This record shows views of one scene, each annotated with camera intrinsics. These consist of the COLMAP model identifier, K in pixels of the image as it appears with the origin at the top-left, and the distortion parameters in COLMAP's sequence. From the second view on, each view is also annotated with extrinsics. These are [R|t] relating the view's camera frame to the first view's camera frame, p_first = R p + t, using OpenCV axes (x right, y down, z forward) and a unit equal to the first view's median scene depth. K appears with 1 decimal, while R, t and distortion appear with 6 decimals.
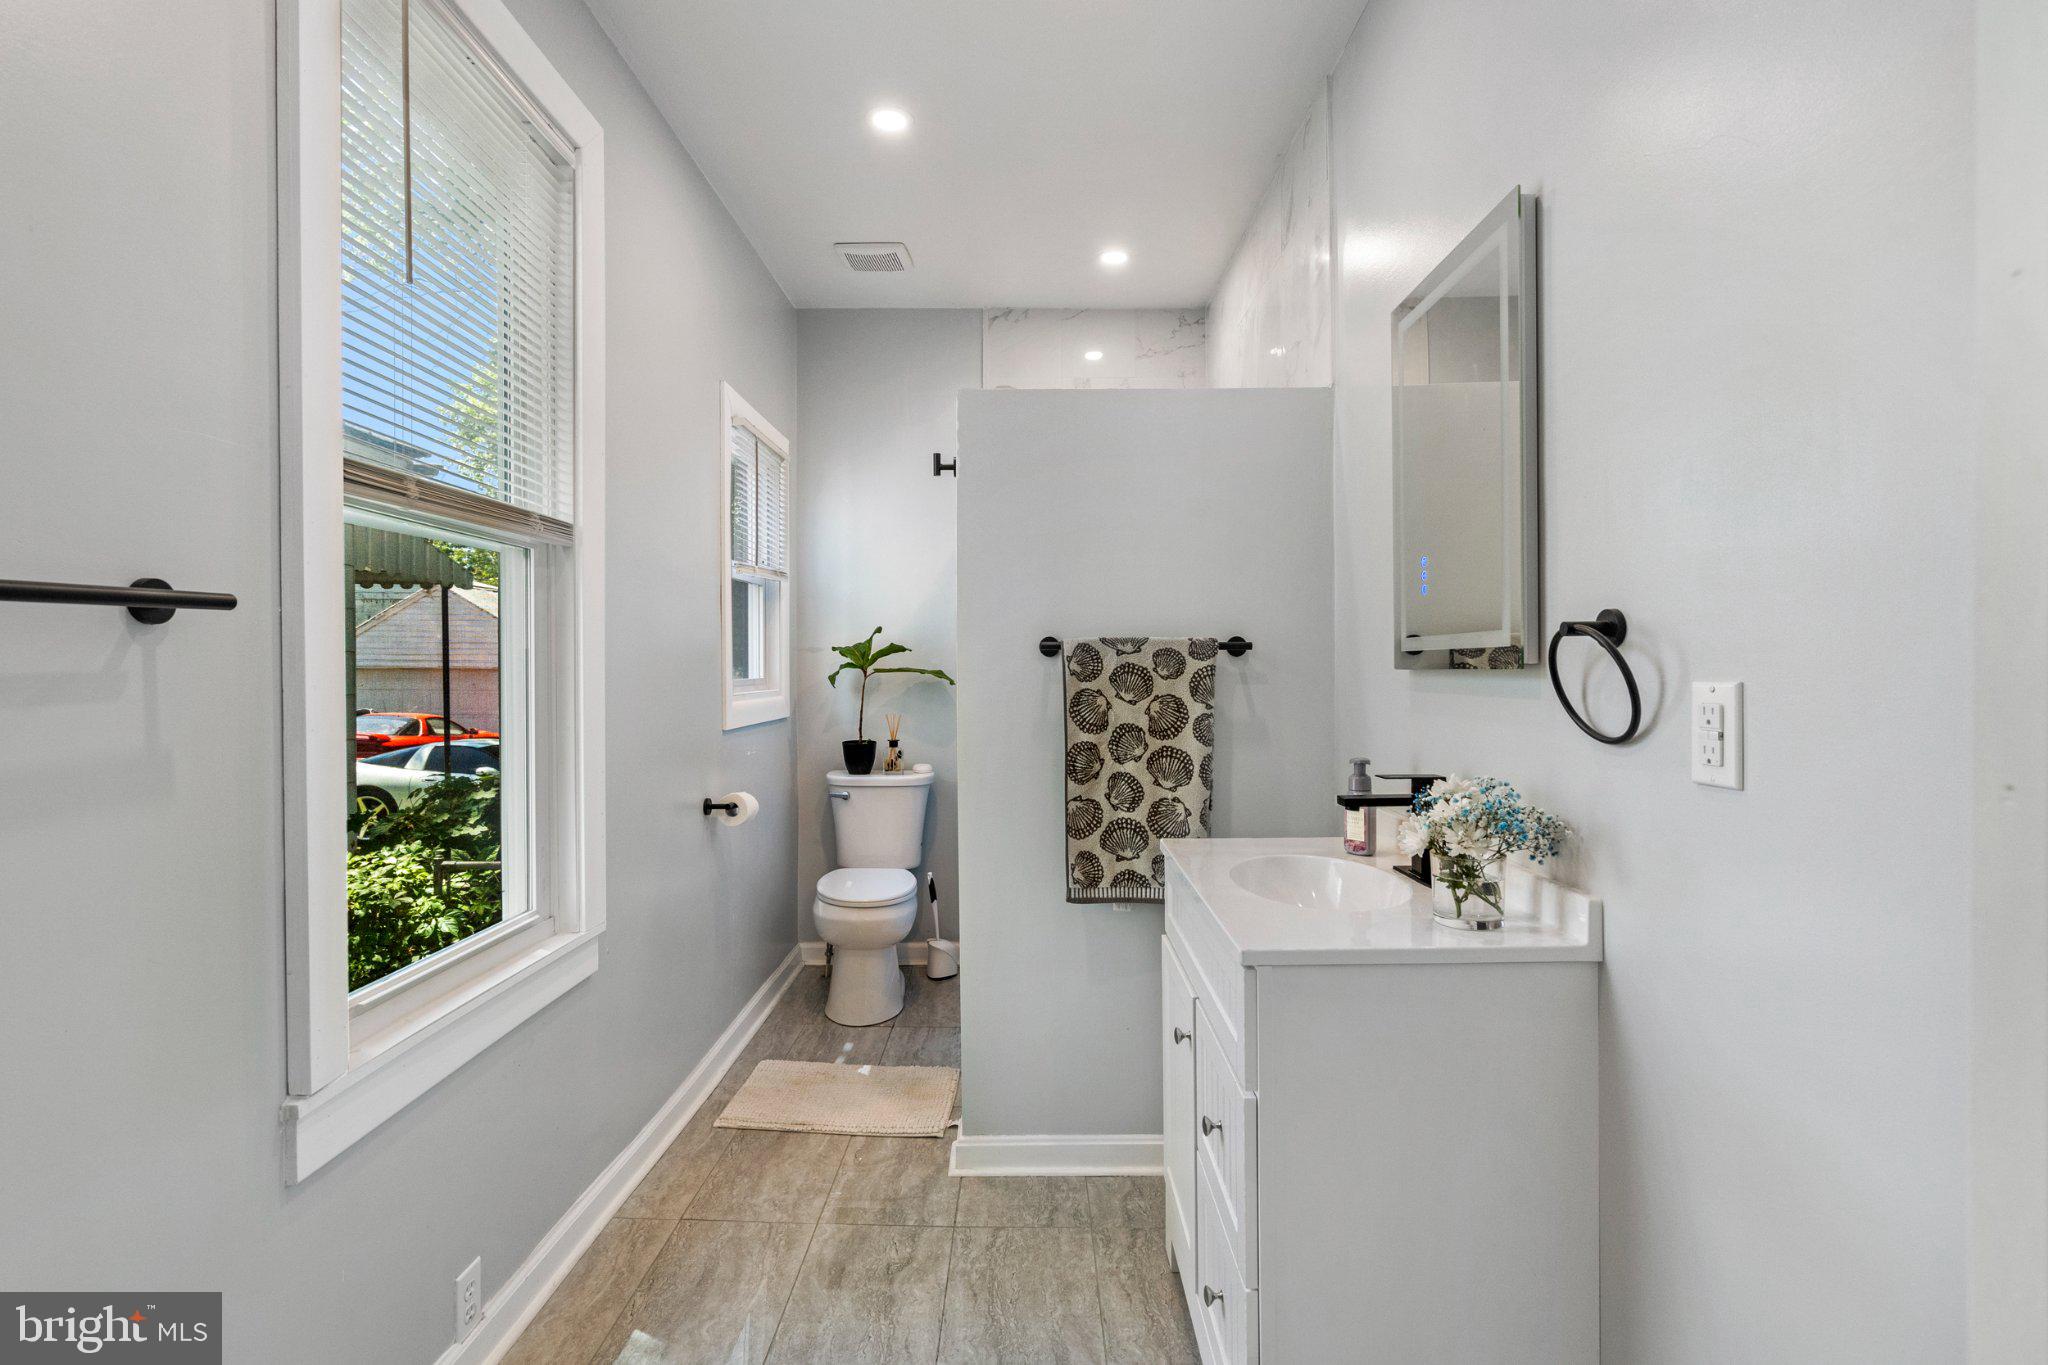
lens RADIAL K [[949.0, 0, 1022.8], [0, 949.0, 684.2], [0, 0, 1]] dist [-0.009120, 0.004245]
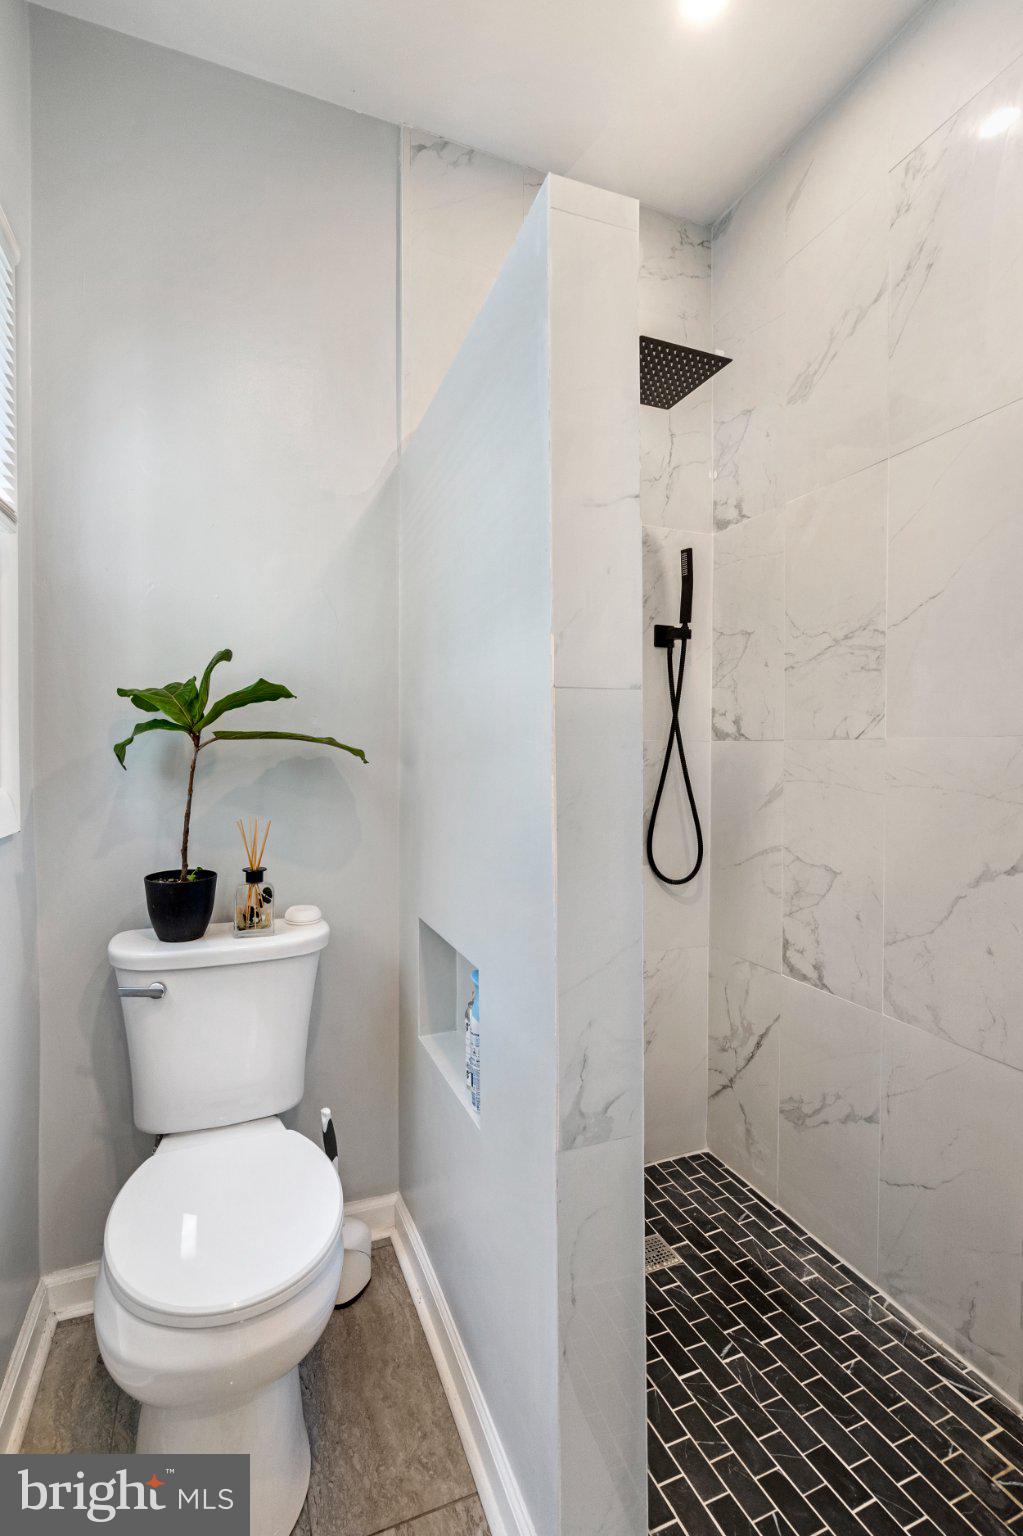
lens RADIAL K [[711.7, 0, 511.3], [0, 711.7, 758.3], [0, 0, 1]] dist [-0.009120, 0.004245]
pose [[0.934310, -0.003538, 0.356445, -0.142981], [0.002264, 0.999989, 0.003993, -0.003225], [-0.356456, -0.002924, 0.934308, 0.584078]]
